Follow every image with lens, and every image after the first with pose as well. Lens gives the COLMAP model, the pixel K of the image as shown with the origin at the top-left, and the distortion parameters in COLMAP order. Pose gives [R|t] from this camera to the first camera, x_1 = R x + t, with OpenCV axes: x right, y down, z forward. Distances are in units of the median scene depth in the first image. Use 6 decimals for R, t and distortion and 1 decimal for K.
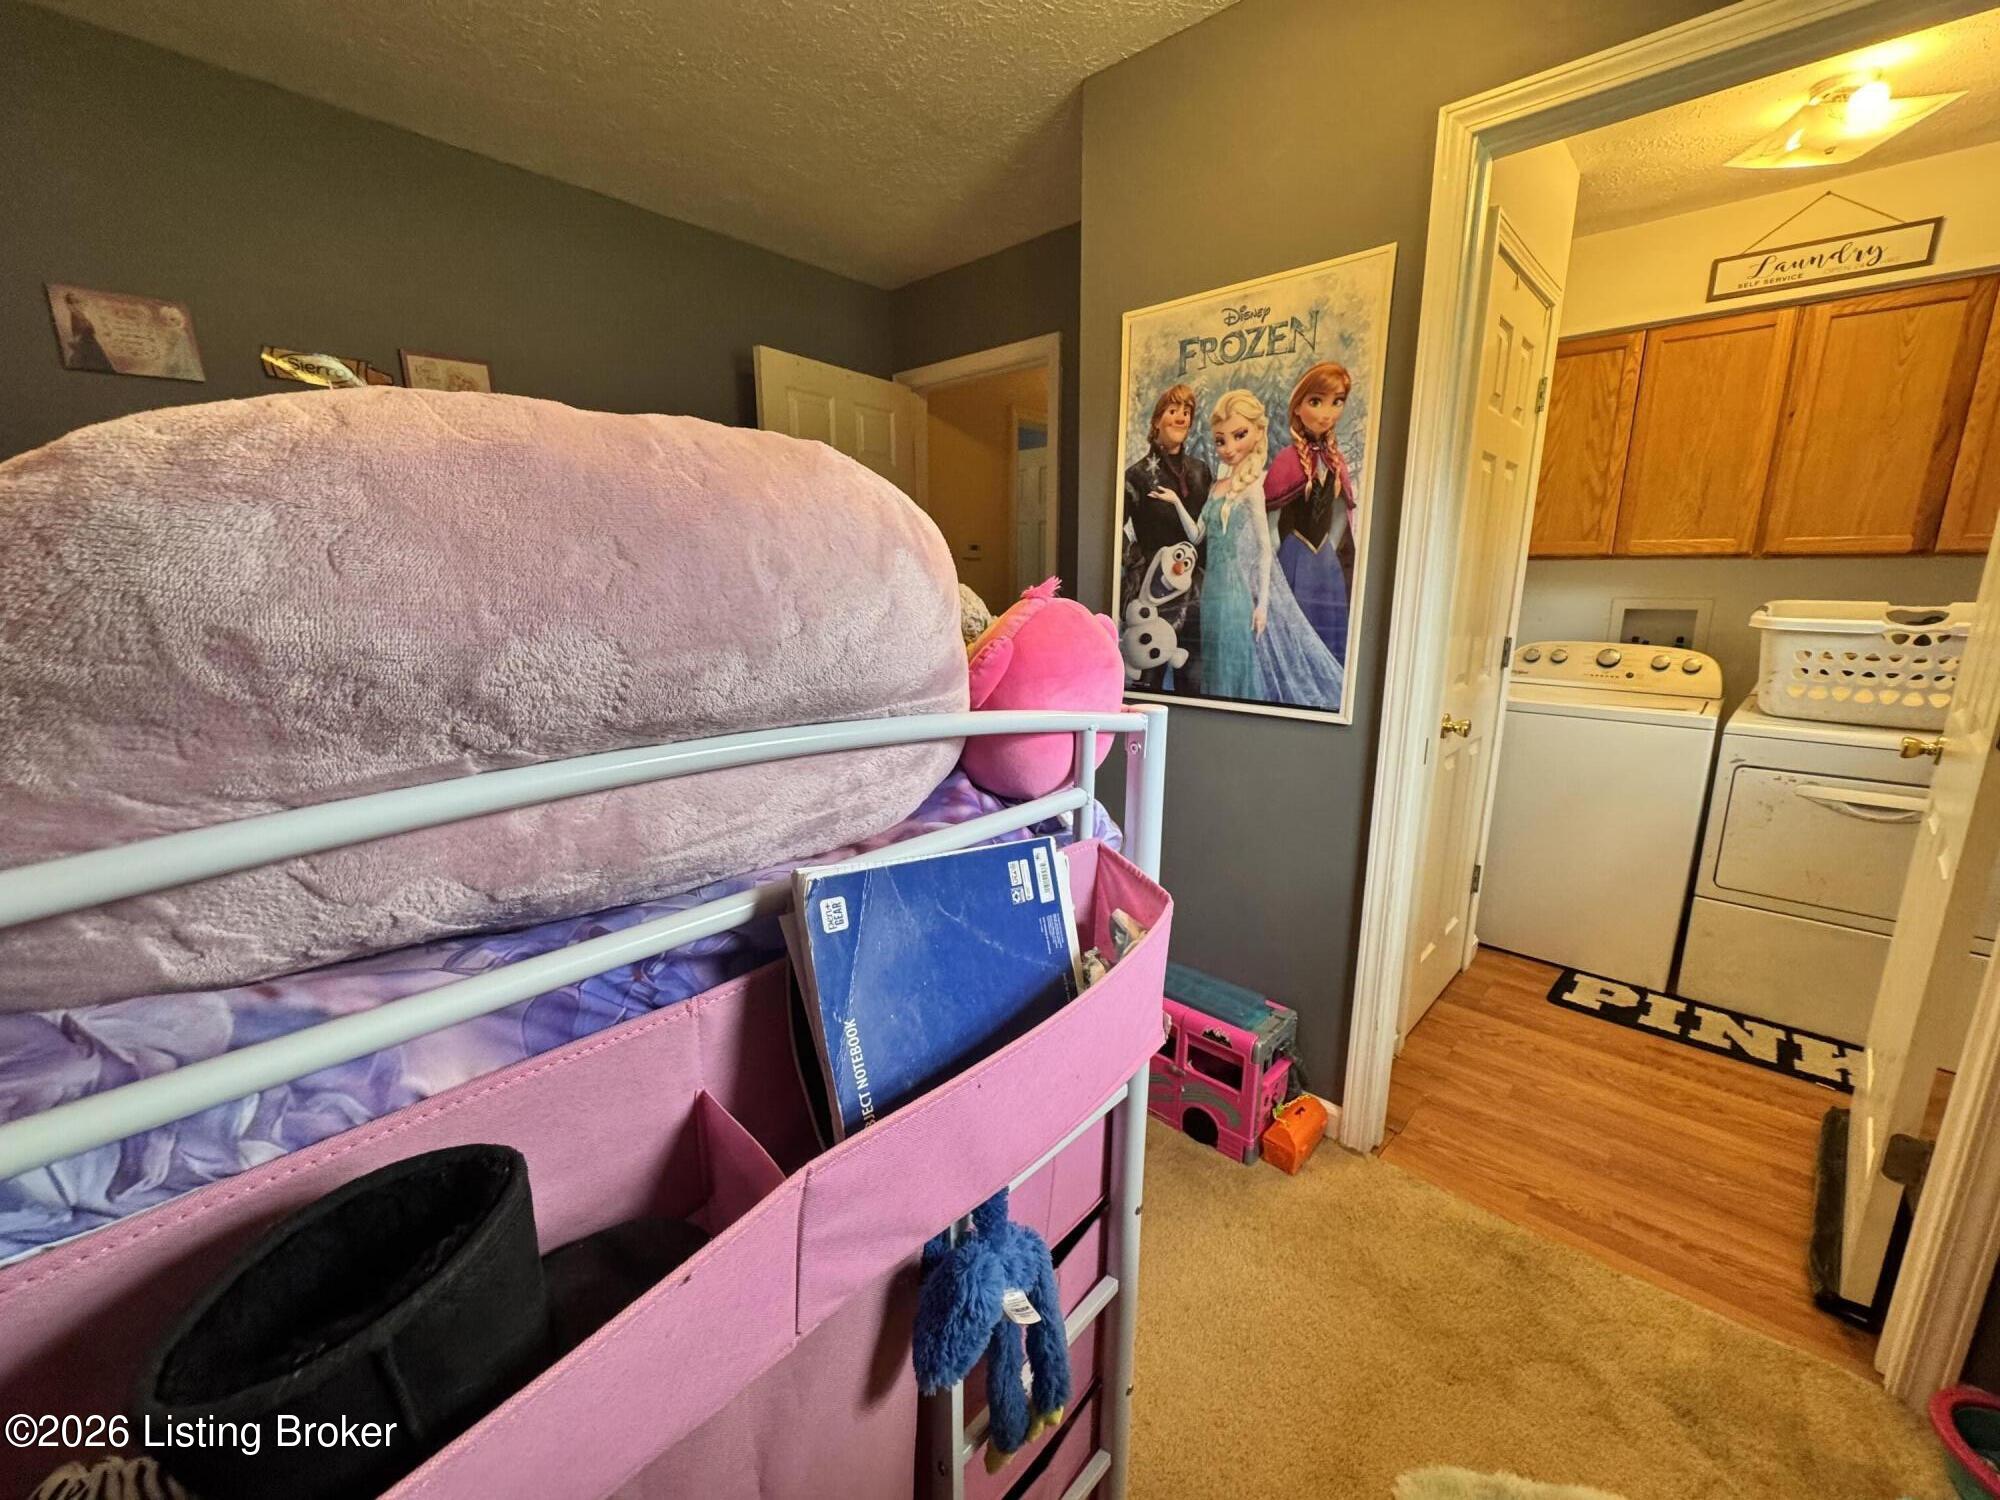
lens RADIAL K [[798.0, 0, 1002.9], [0, 798.0, 753.1], [0, 0, 1]] dist [-0.003612, 0.000473]
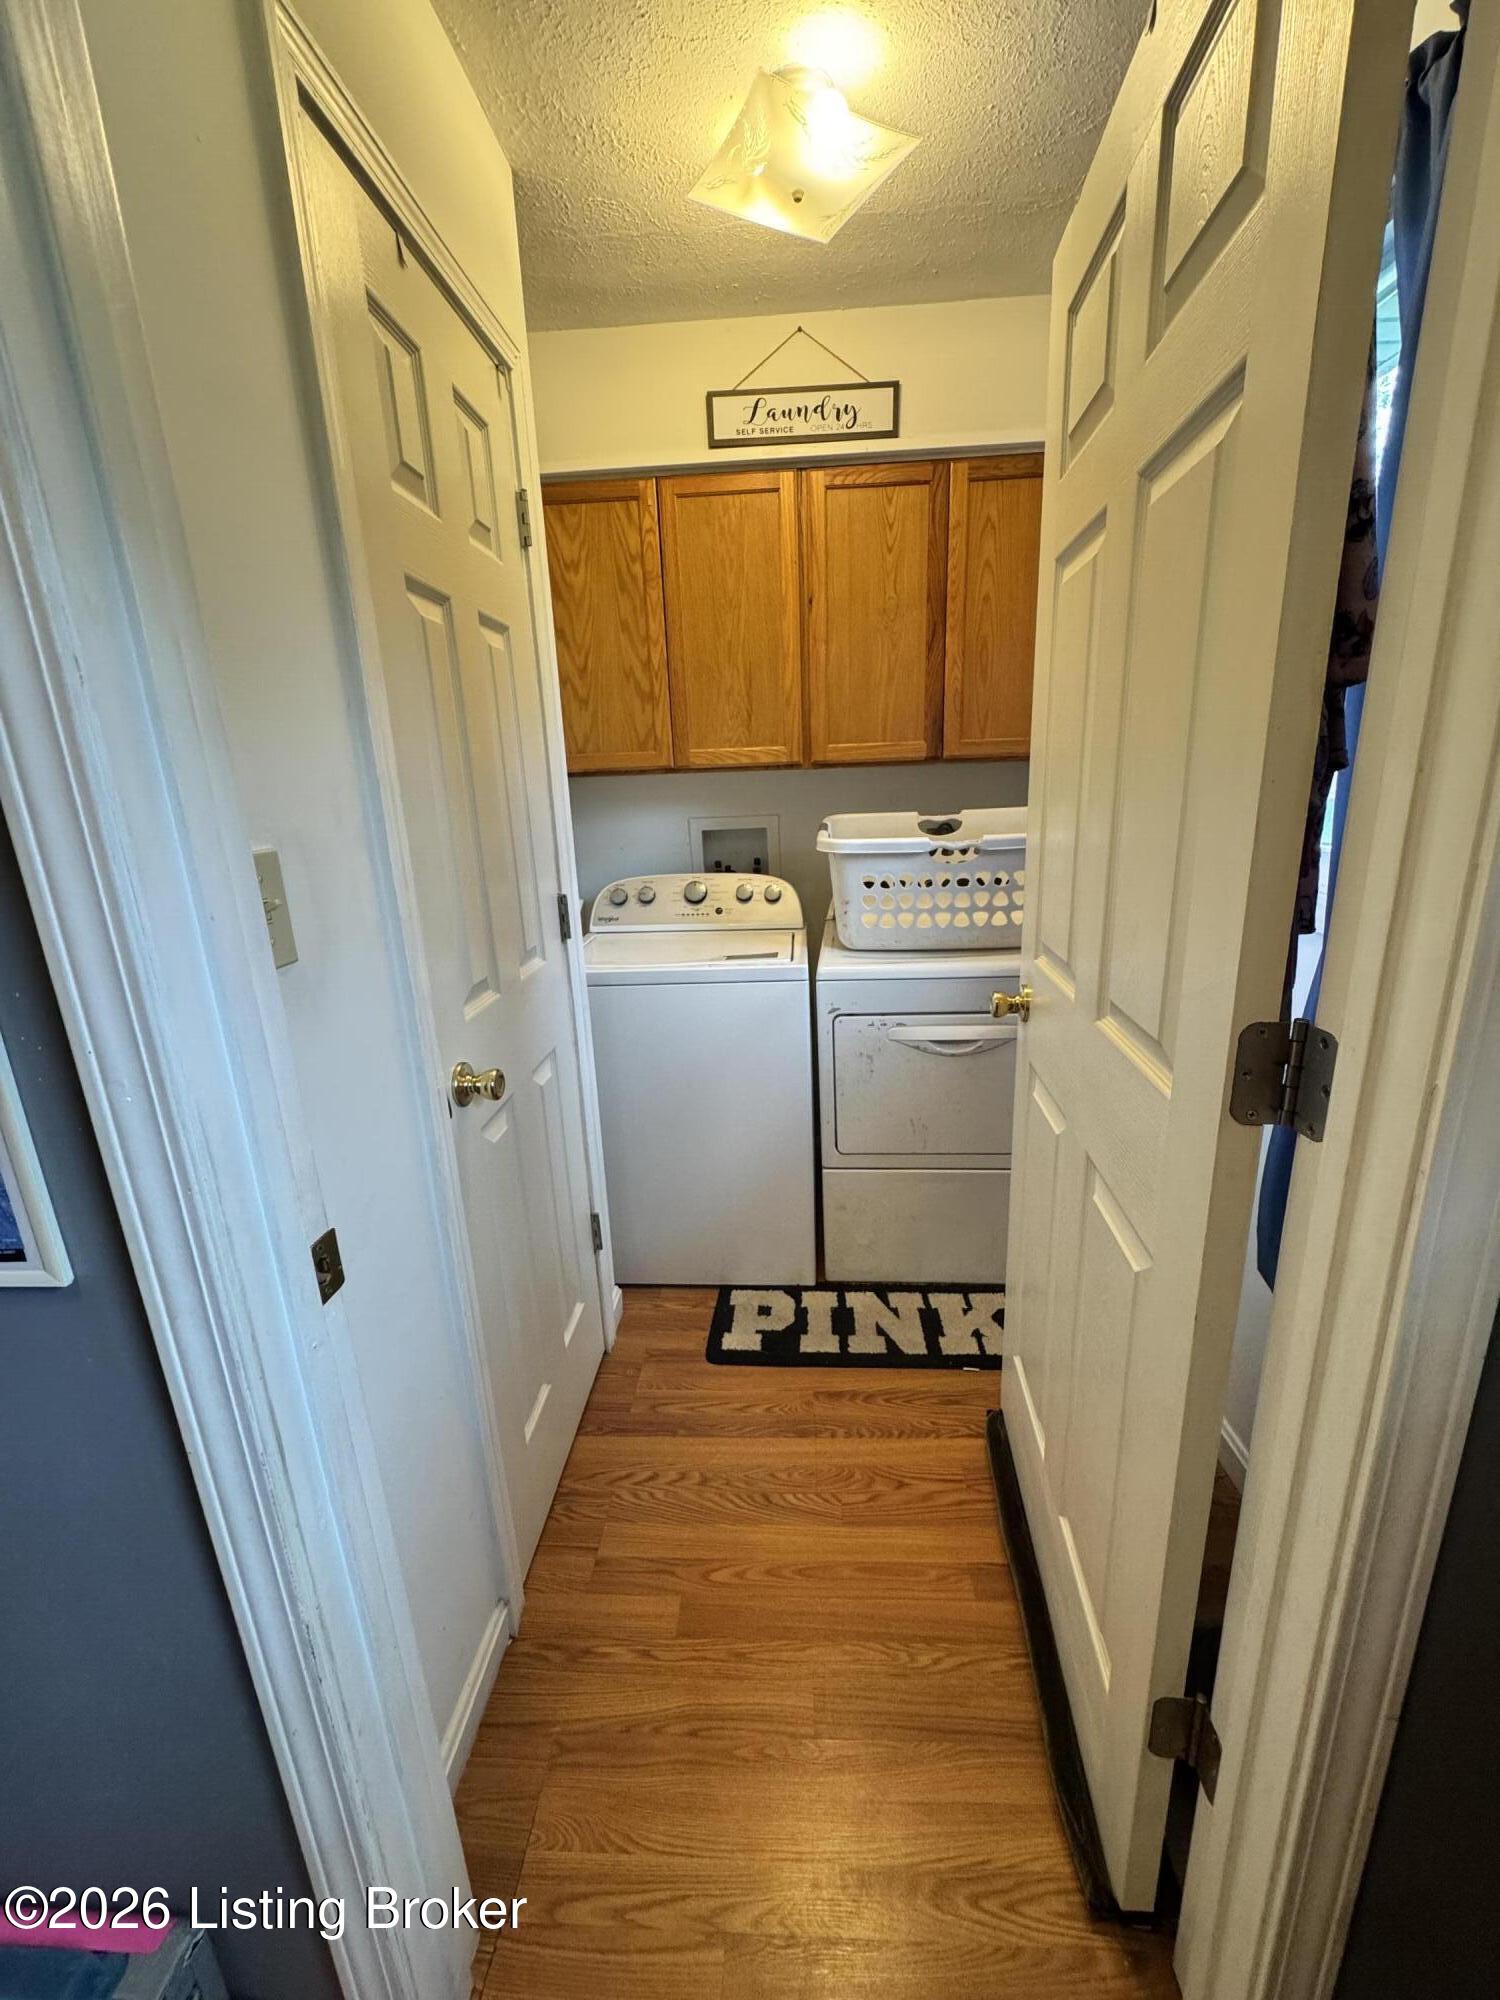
lens RADIAL K [[798.0, 0, 750.3], [0, 798.0, 1006.3], [0, 0, 1]] dist [-0.003612, 0.000473]
pose [[0.768214, -0.201283, 0.607728, 0.325275], [0.176144, 0.979104, 0.101626, -0.092921], [-0.615484, 0.028977, 0.787616, 0.369689]]
